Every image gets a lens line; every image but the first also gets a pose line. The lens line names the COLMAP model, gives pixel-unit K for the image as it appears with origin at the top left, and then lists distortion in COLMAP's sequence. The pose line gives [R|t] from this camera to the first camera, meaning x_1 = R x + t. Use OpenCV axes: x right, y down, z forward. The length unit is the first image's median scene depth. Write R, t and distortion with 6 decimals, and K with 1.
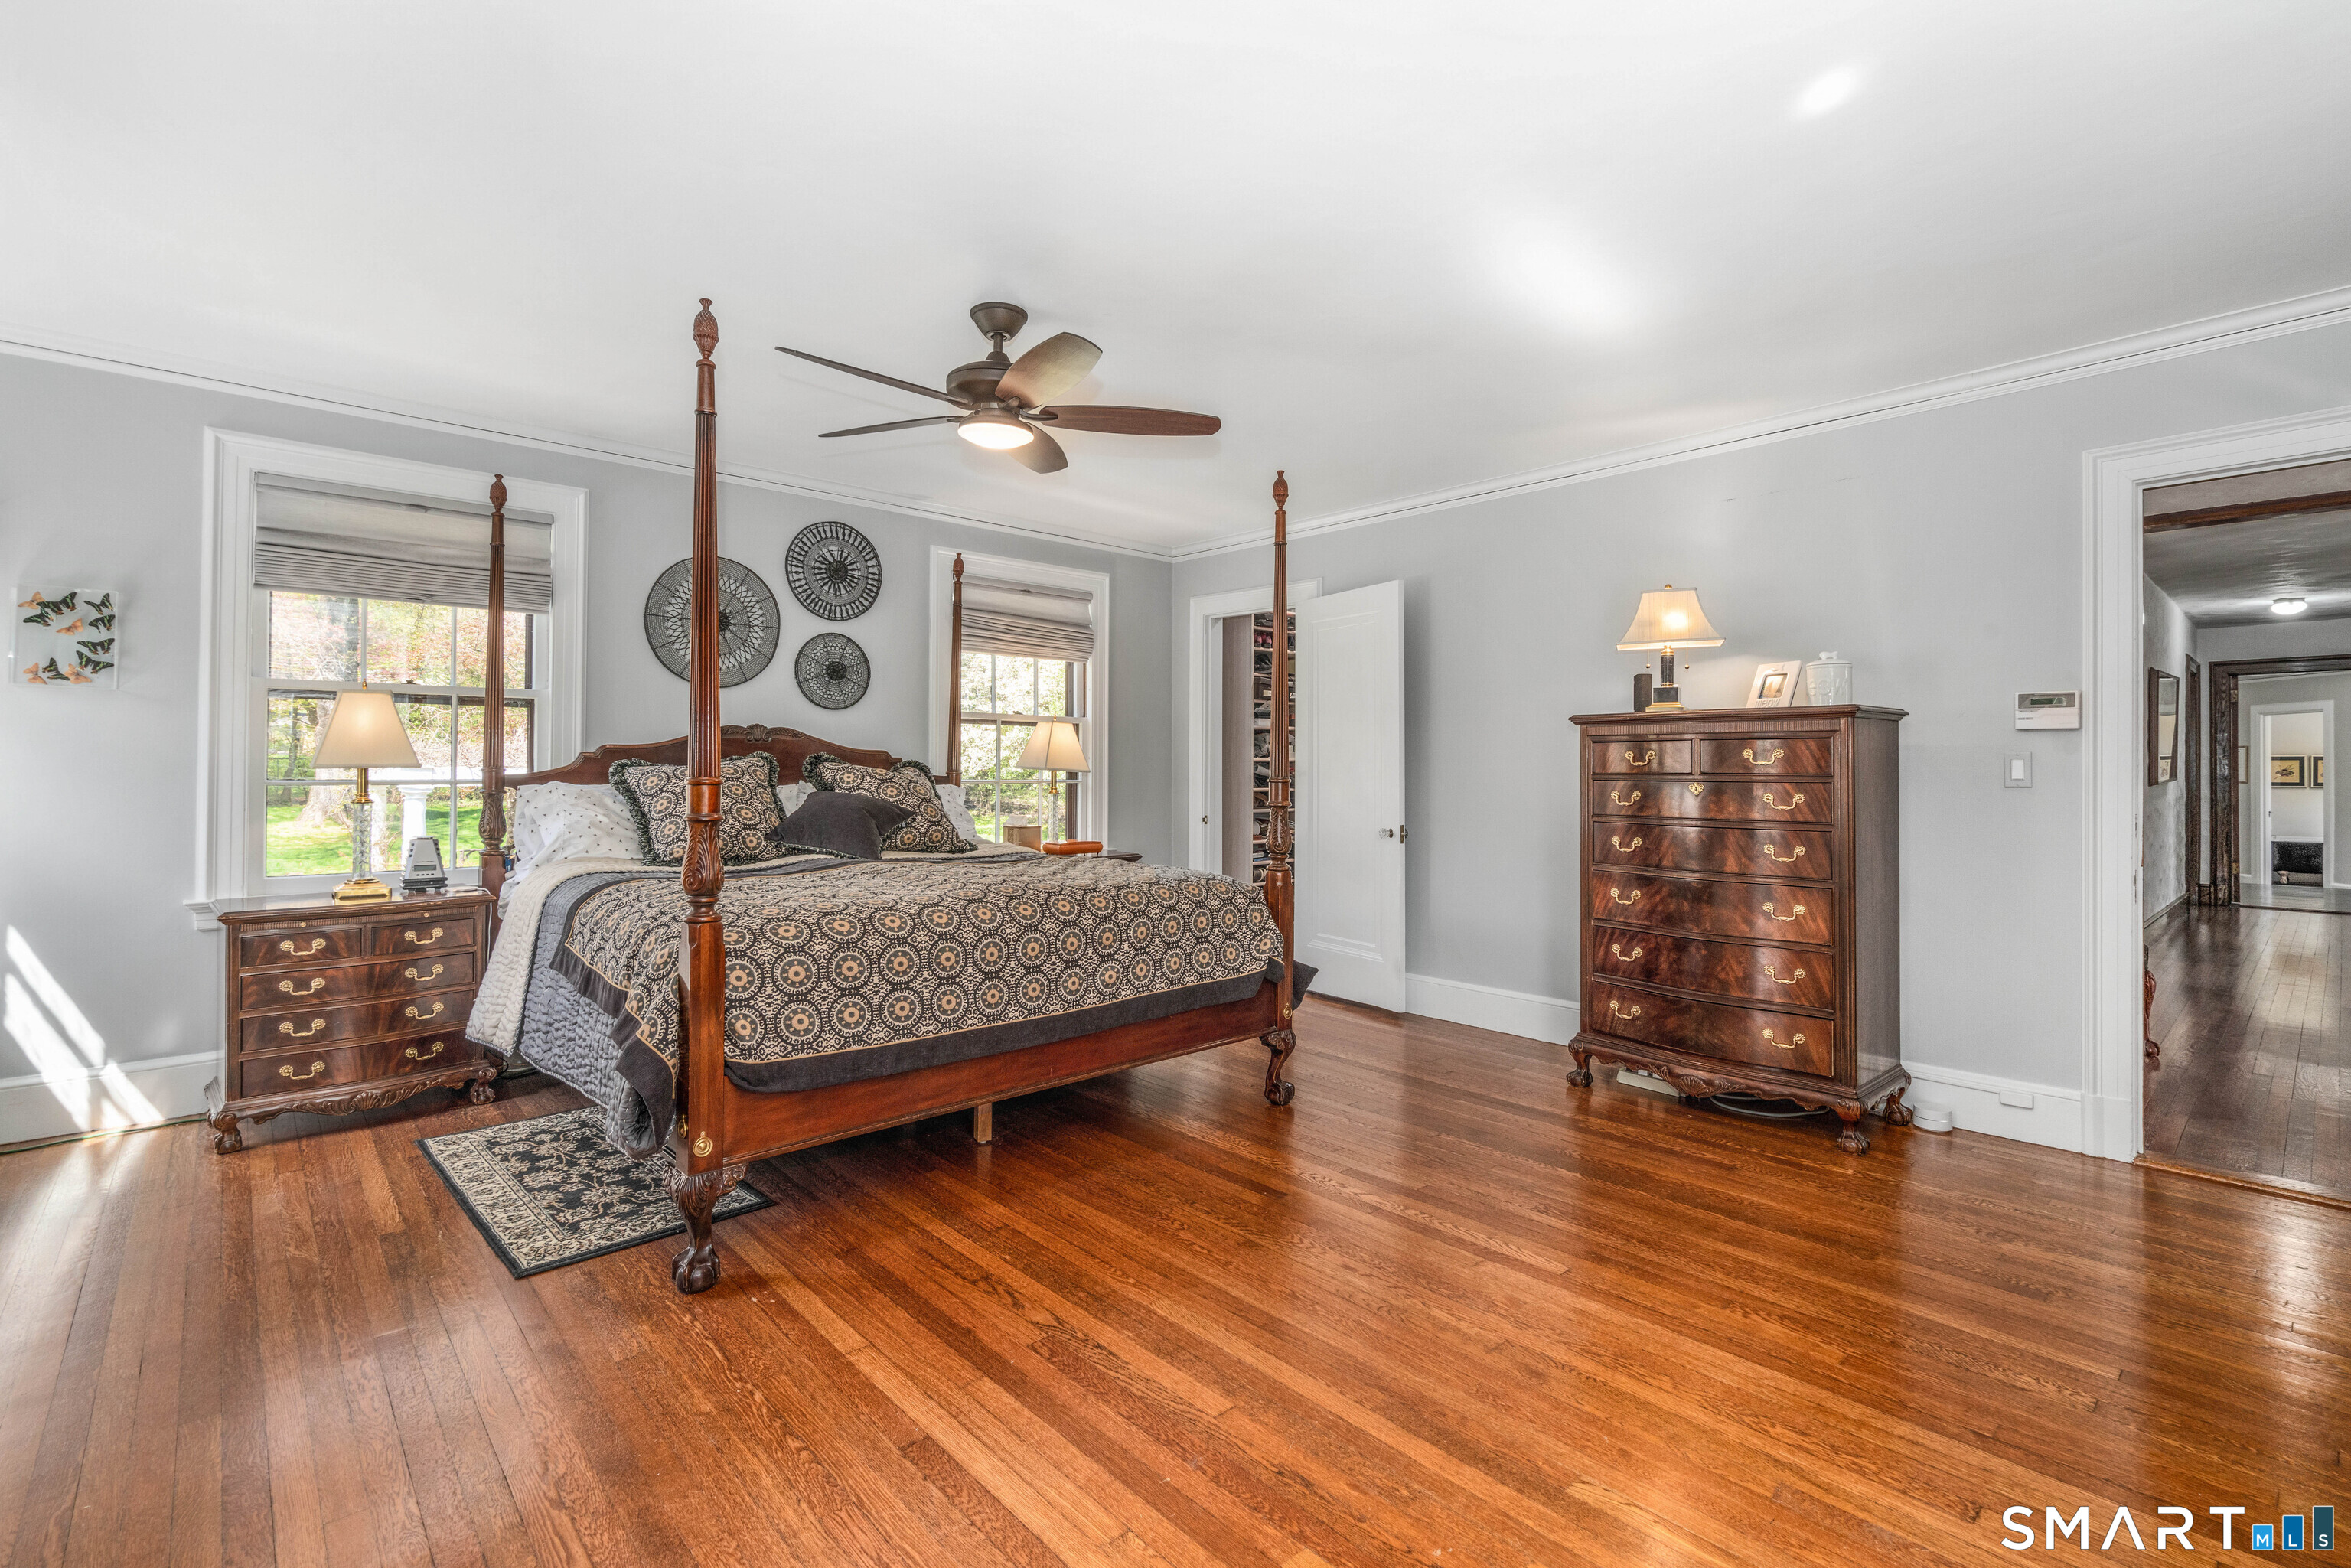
lens RADIAL K [[1051.5, 0, 1175.5], [0, 1051.5, 784.0], [0, 0, 1]] dist [-0.016811, 0.000025]
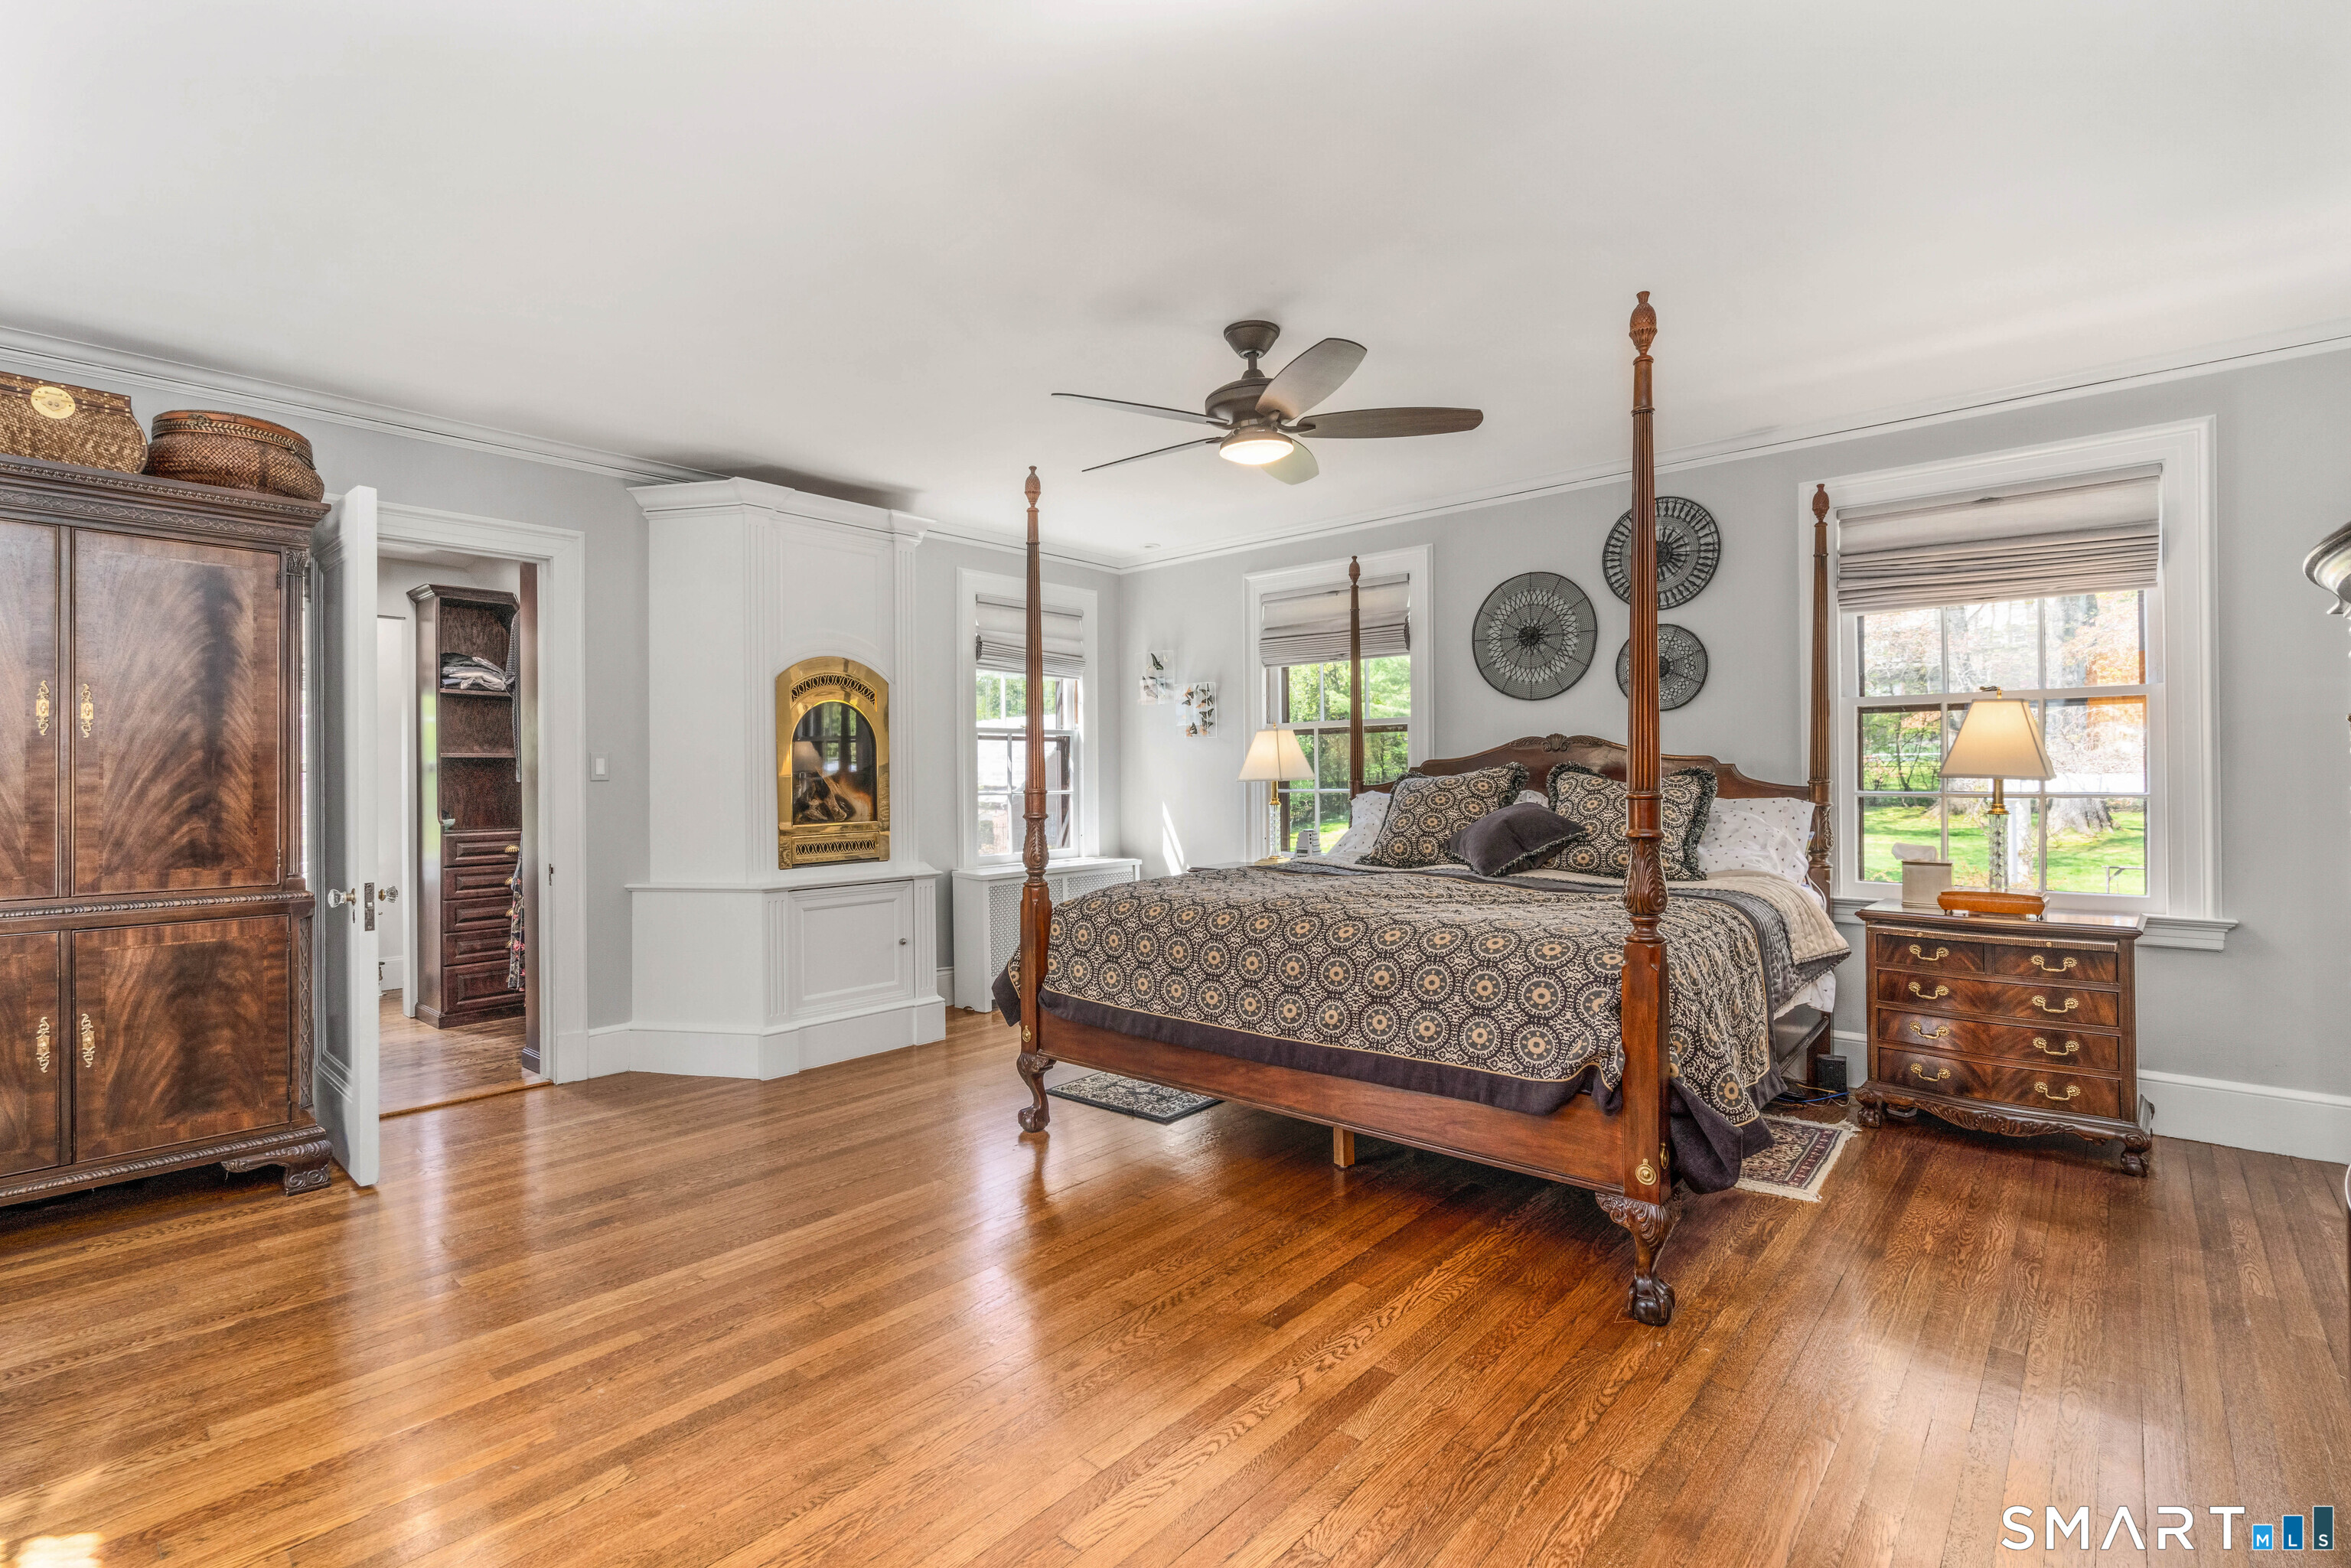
lens RADIAL K [[1083.8, 0, 1175.5], [0, 1083.8, 784.0], [0, 0, 1]] dist [-0.001521, -0.000110]
pose [[0.112028, -0.004151, -0.993696, 0.670192], [-0.006063, 0.999970, -0.004861, -0.004033], [0.993687, 0.006570, 0.111999, 0.627315]]
